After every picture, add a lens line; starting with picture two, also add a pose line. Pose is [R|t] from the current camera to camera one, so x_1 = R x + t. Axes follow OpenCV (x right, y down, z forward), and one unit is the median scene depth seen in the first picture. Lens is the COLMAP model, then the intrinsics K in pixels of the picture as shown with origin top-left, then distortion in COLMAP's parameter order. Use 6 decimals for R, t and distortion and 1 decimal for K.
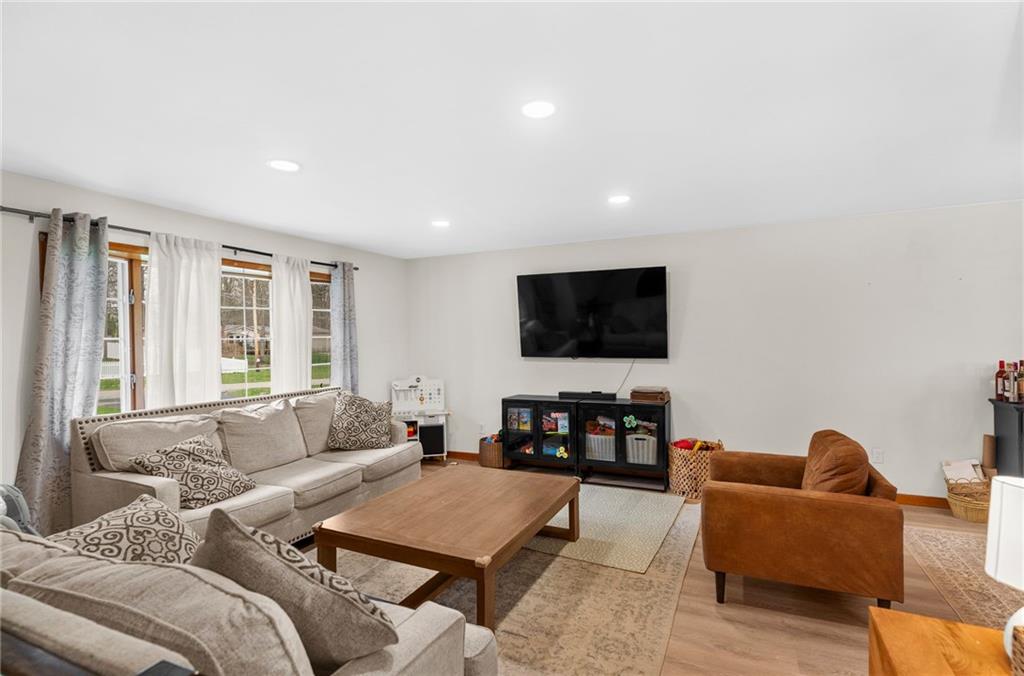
lens RADIAL K [[489.7, 0, 513.3], [0, 489.7, 340.1], [0, 0, 1]] dist [0.001230, 0.000690]
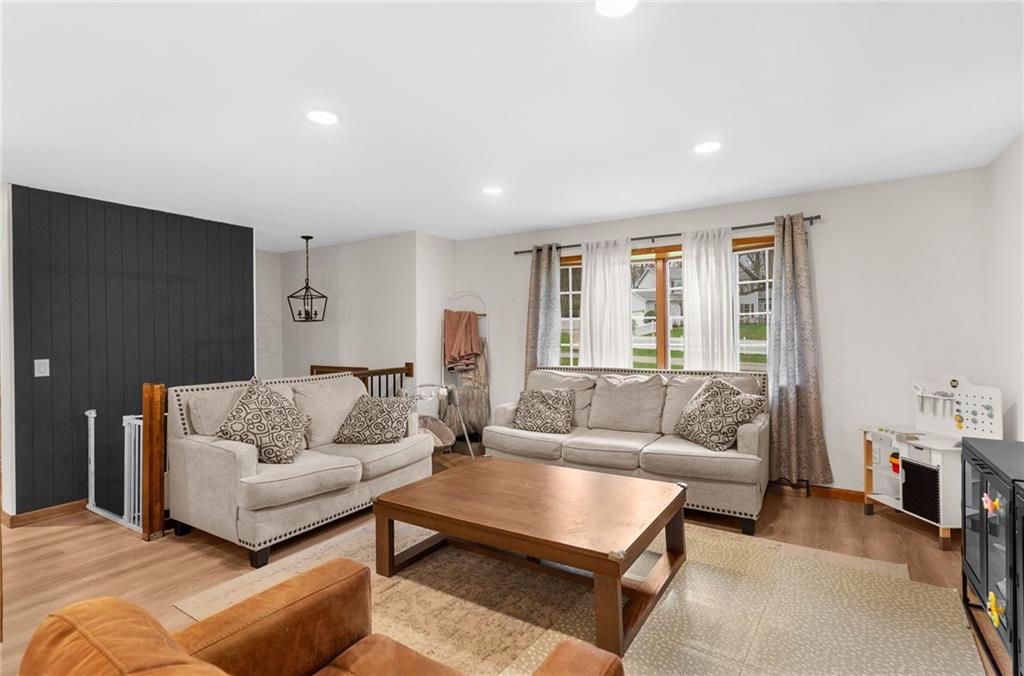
lens RADIAL K [[493.9, 0, 514.3], [0, 493.9, 333.3], [0, 0, 1]] dist [0.002686, 0.000308]
pose [[-0.128252, 0.010760, -0.991683, 0.542866], [0.008492, 0.999916, 0.009751, 0.018887], [0.991705, -0.007171, -0.128332, 0.740820]]
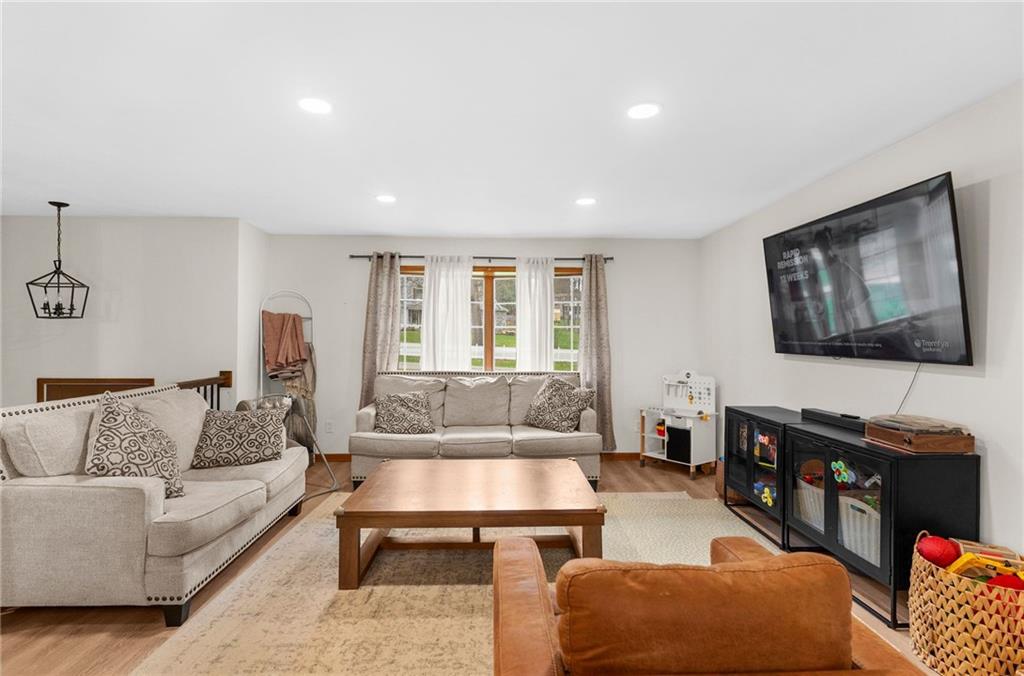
lens RADIAL K [[489.7, 0, 513.3], [0, 489.7, 340.1], [0, 0, 1]] dist [0.001230, 0.000690]
pose [[0.451718, 0.018066, -0.891978, 0.567641], [-0.013493, 0.999819, 0.013418, 0.013809], [0.892059, 0.005974, 0.451880, 0.416755]]
